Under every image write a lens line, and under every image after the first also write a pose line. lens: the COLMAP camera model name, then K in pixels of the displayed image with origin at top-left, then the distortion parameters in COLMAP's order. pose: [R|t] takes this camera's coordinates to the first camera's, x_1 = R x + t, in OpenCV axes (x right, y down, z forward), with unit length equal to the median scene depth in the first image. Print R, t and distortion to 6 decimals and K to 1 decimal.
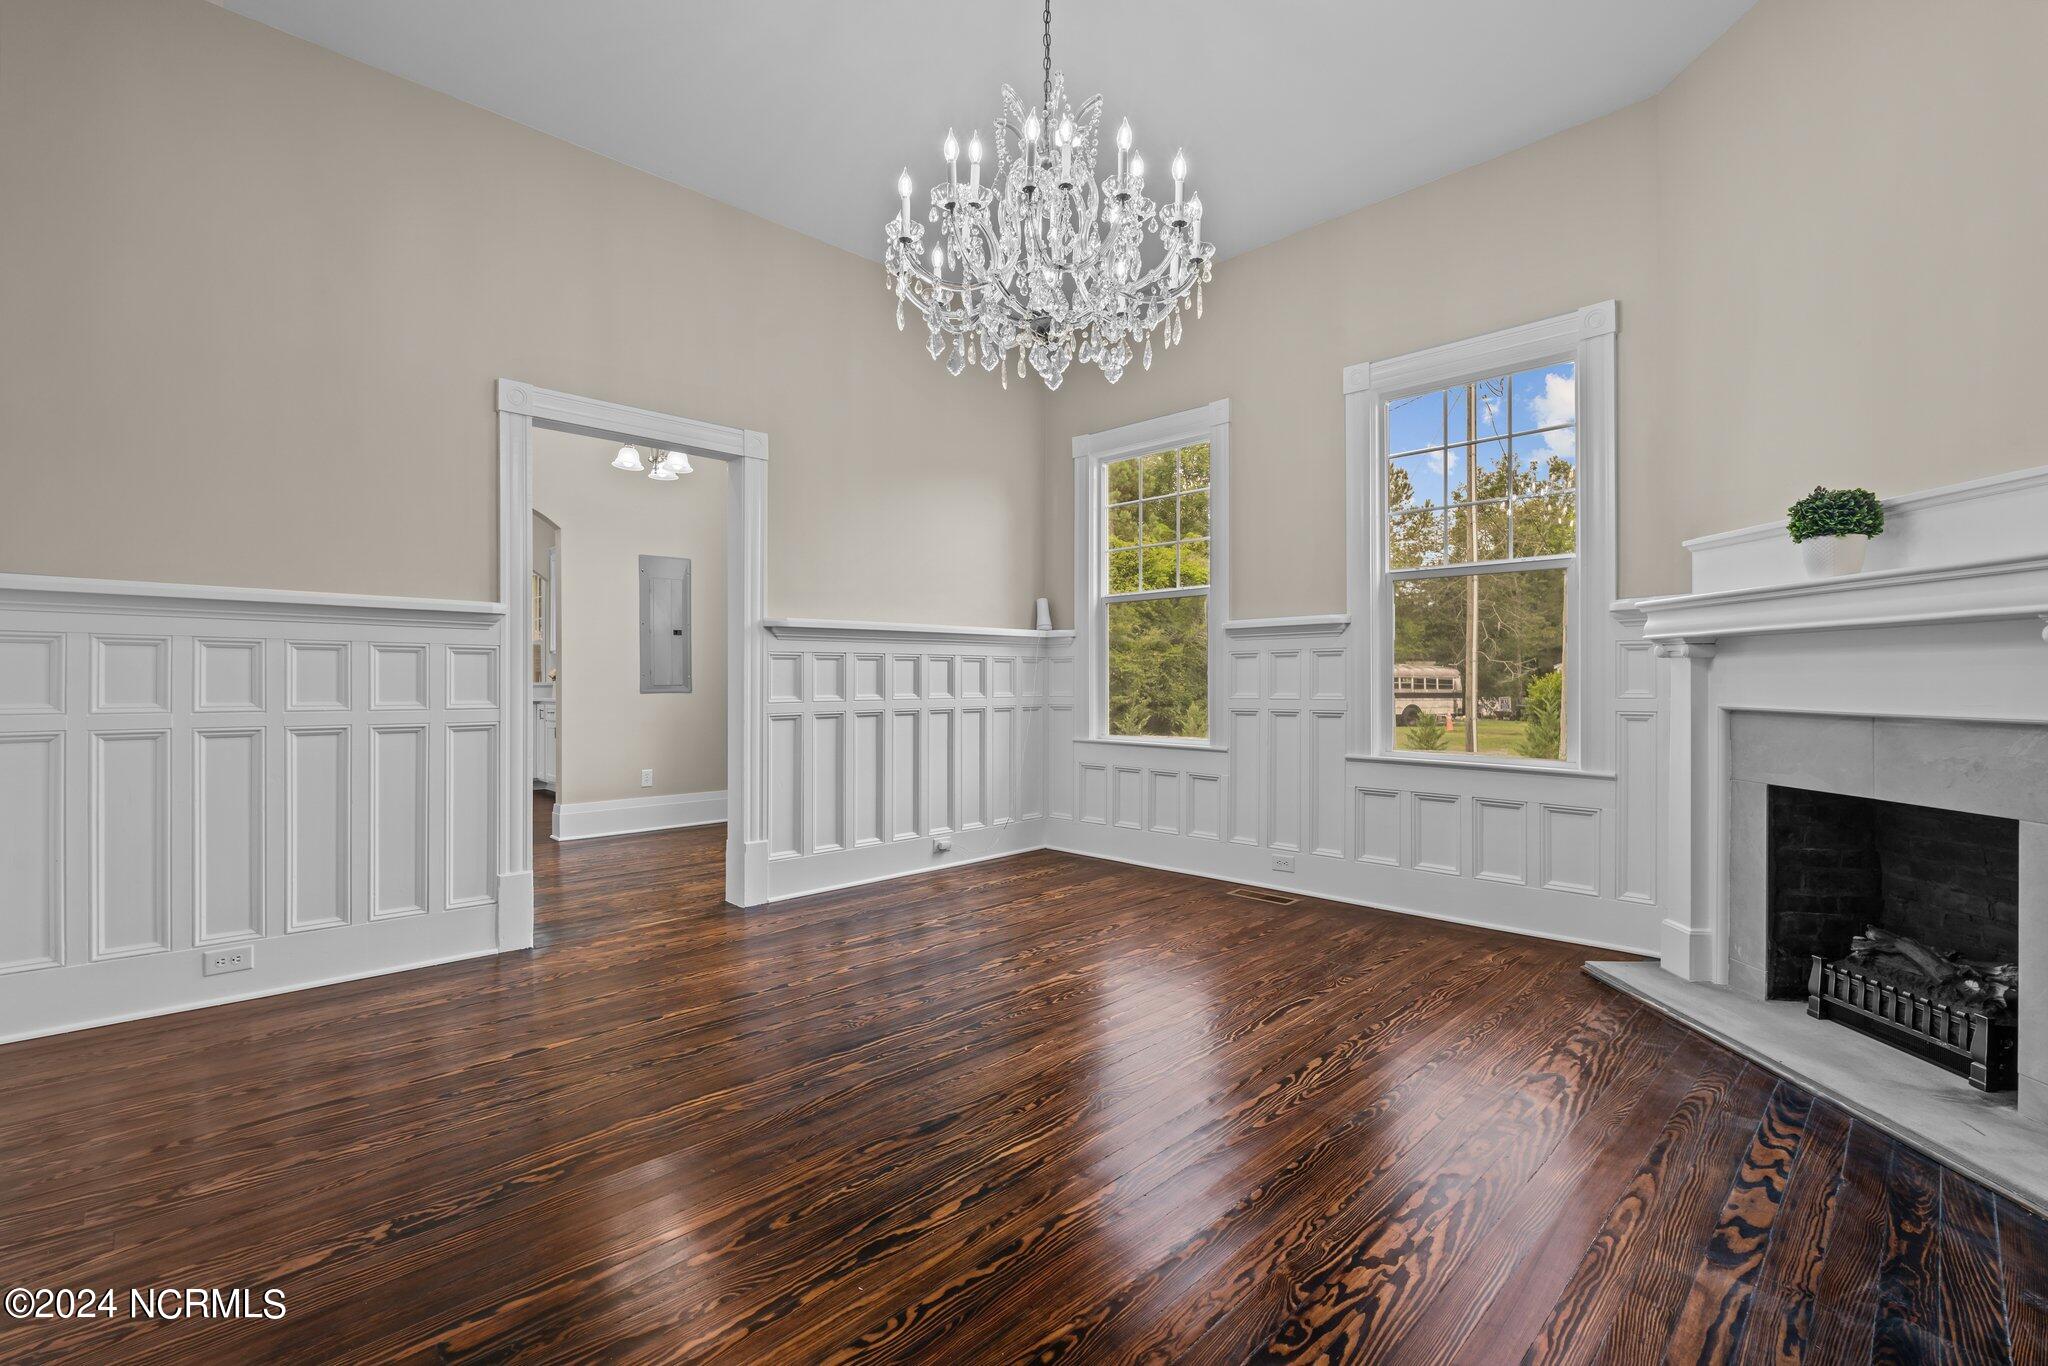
lens RADIAL K [[909.3, 0, 1023.1], [0, 909.3, 685.9], [0, 0, 1]] dist [-0.009519, 0.001155]
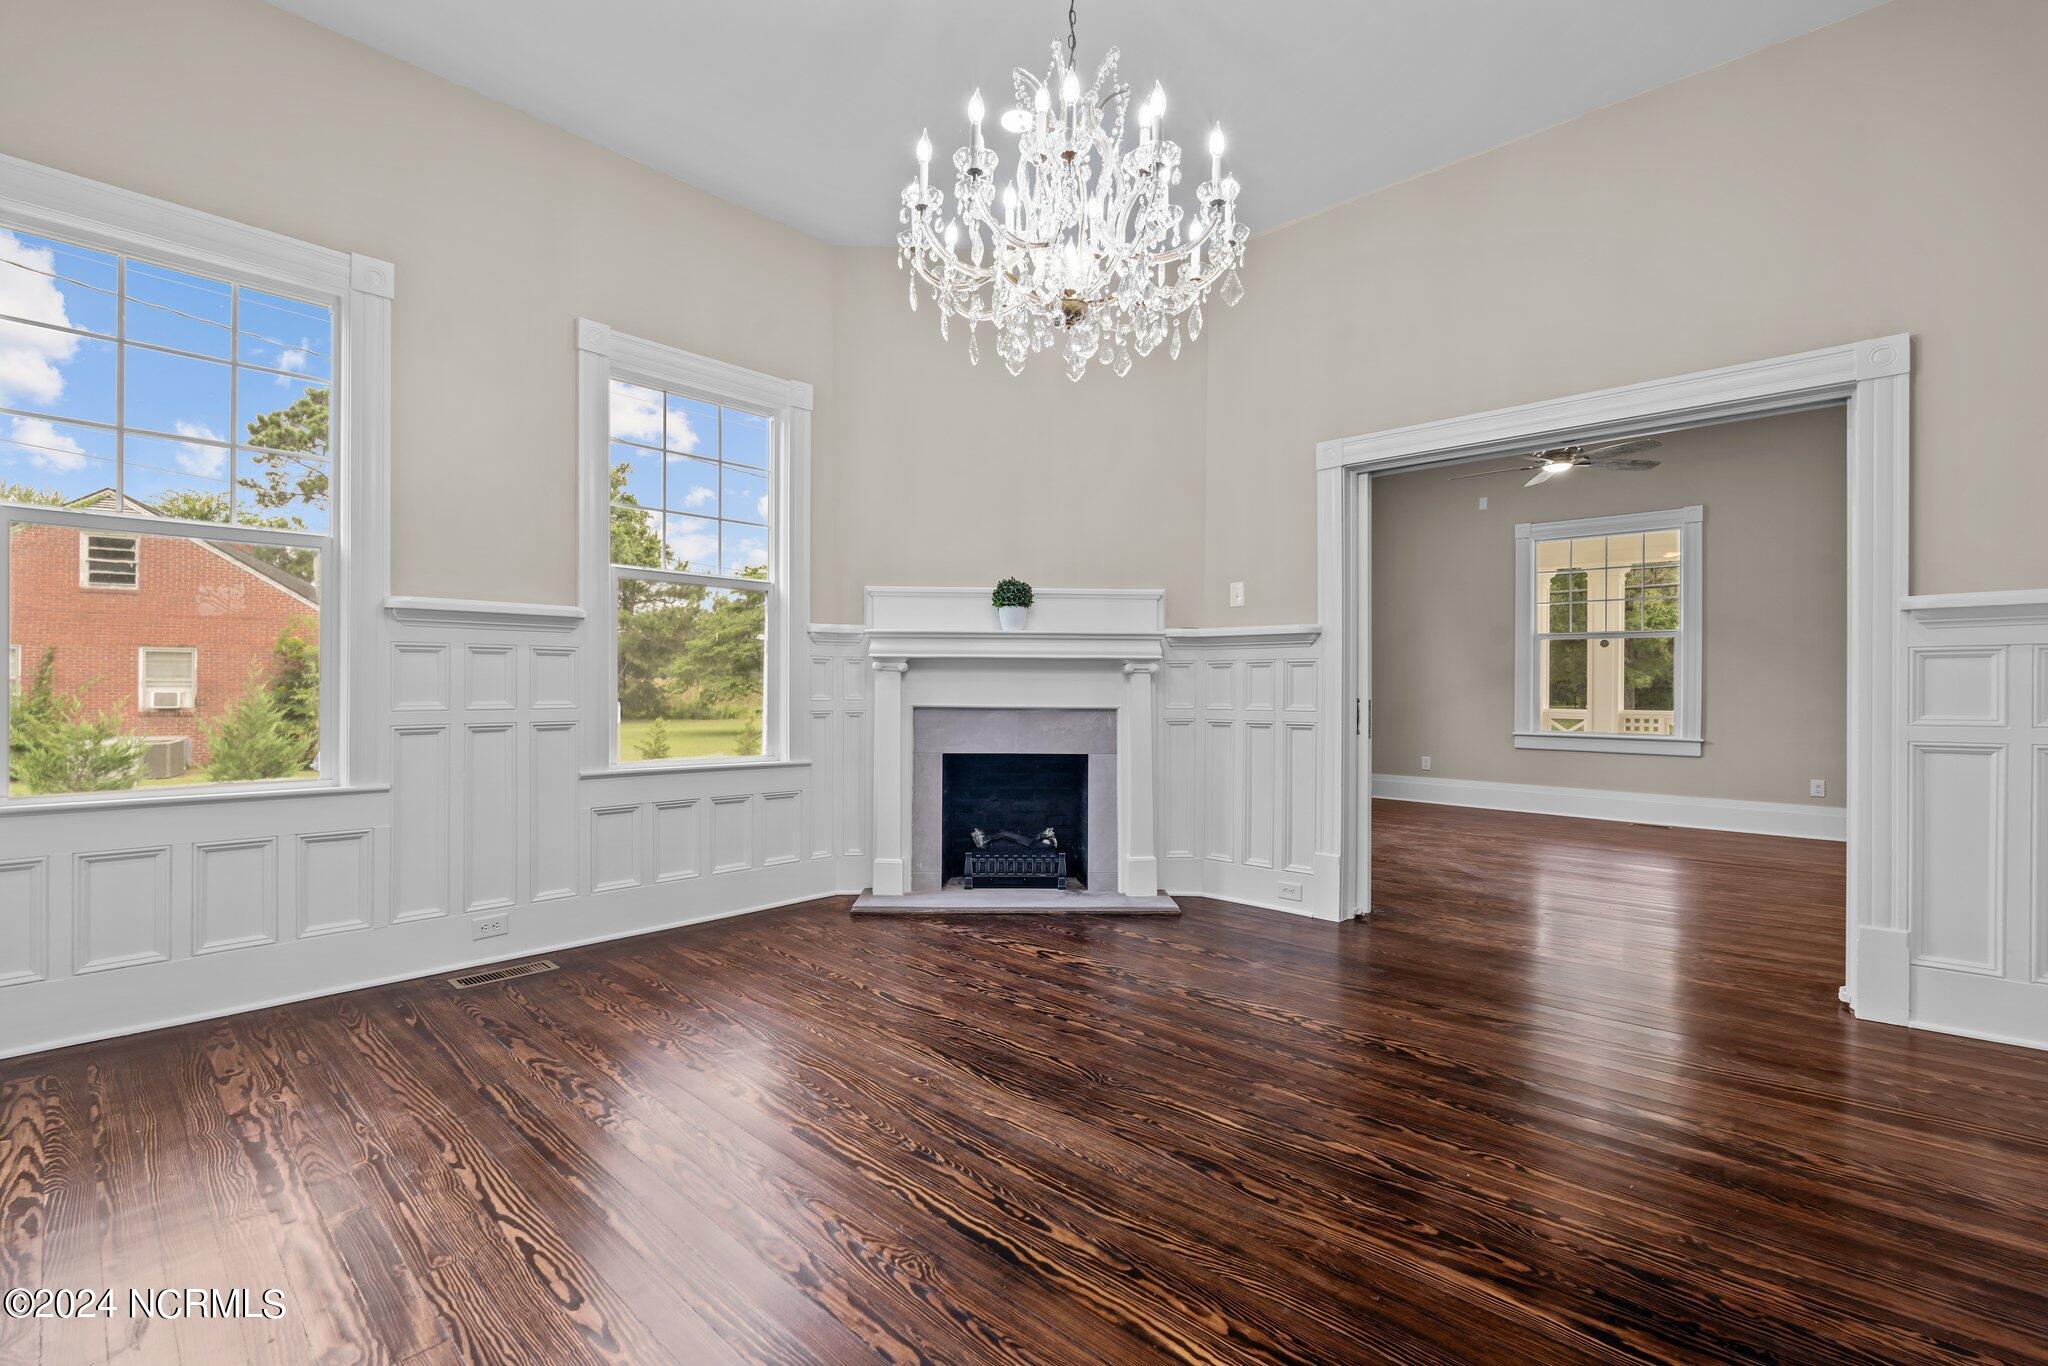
lens RADIAL K [[909.3, 0, 1035.7], [0, 909.3, 689.7], [0, 0, 1]] dist [-0.009519, 0.001155]
pose [[-0.056493, -0.000365, 0.998403, -0.801609], [0.000544, 1.000000, 0.000396, -0.003709], [-0.998403, 0.000565, -0.056493, 0.958411]]
